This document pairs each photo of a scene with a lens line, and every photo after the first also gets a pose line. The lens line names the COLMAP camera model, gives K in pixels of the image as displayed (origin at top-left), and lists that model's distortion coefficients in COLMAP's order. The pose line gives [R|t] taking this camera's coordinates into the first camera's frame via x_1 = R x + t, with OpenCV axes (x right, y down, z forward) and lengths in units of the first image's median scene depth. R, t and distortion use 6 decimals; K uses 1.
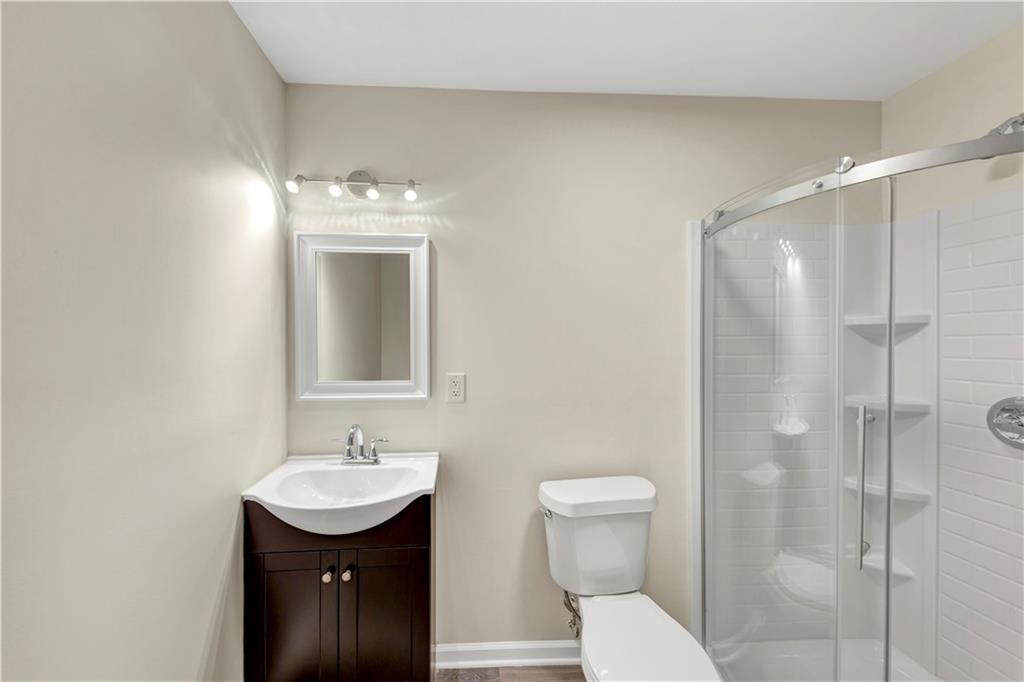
lens RADIAL K [[369.8, 0, 502.4], [0, 369.8, 344.7], [0, 0, 1]] dist [-0.003521, -0.000219]
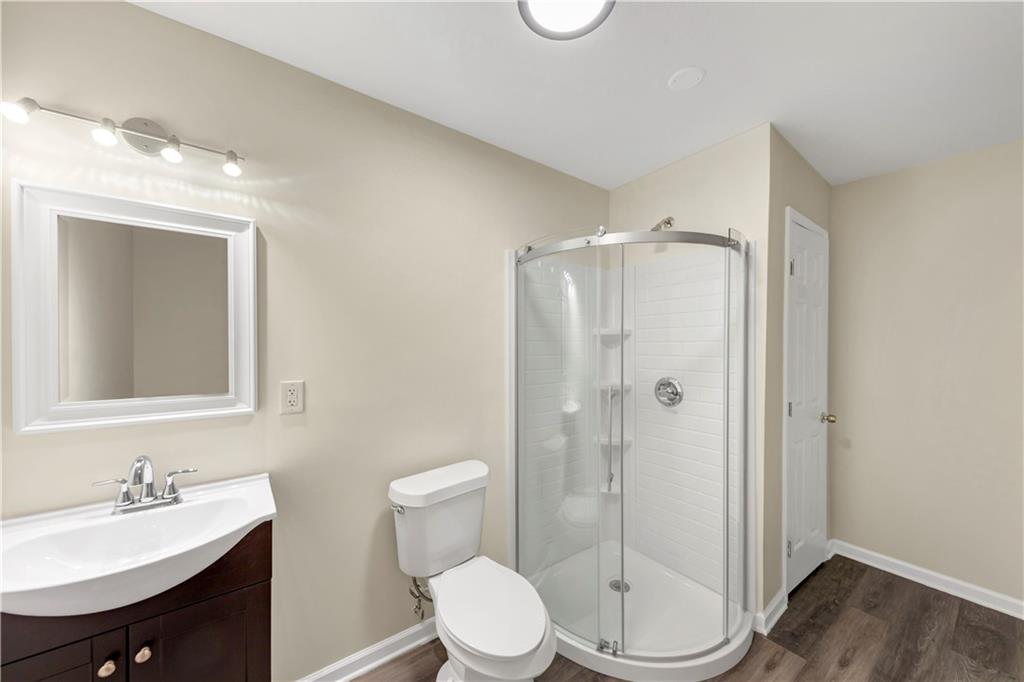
lens RADIAL K [[357.5, 0, 529.4], [0, 357.5, 346.8], [0, 0, 1]] dist [0.000062, -0.006101]
pose [[0.814316, 0.000195, 0.580422, -0.163444], [0.001371, 0.999997, -0.002261, -0.002683], [-0.580420, 0.002637, 0.814313, -0.037788]]
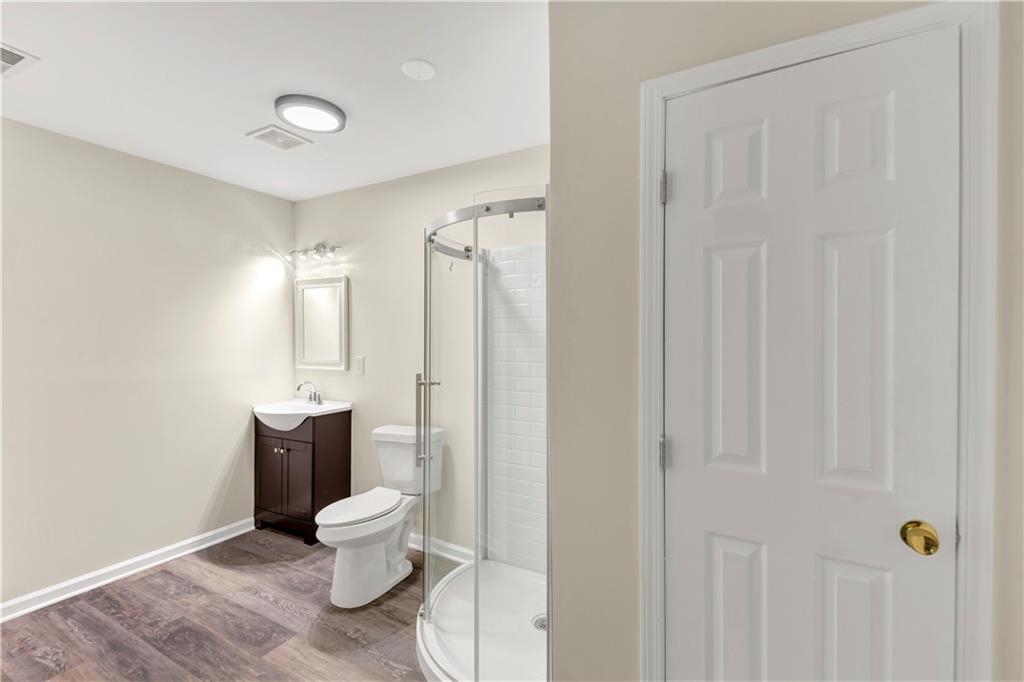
lens RADIAL K [[437.4, 0, 512.9], [0, 437.4, 345.8], [0, 0, 1]] dist [0.000471, 0.000038]
pose [[0.865843, 0.005062, -0.500291, 1.503950], [-0.003189, 0.999984, 0.004599, 0.018813], [0.500306, -0.002386, 0.865845, -0.375116]]
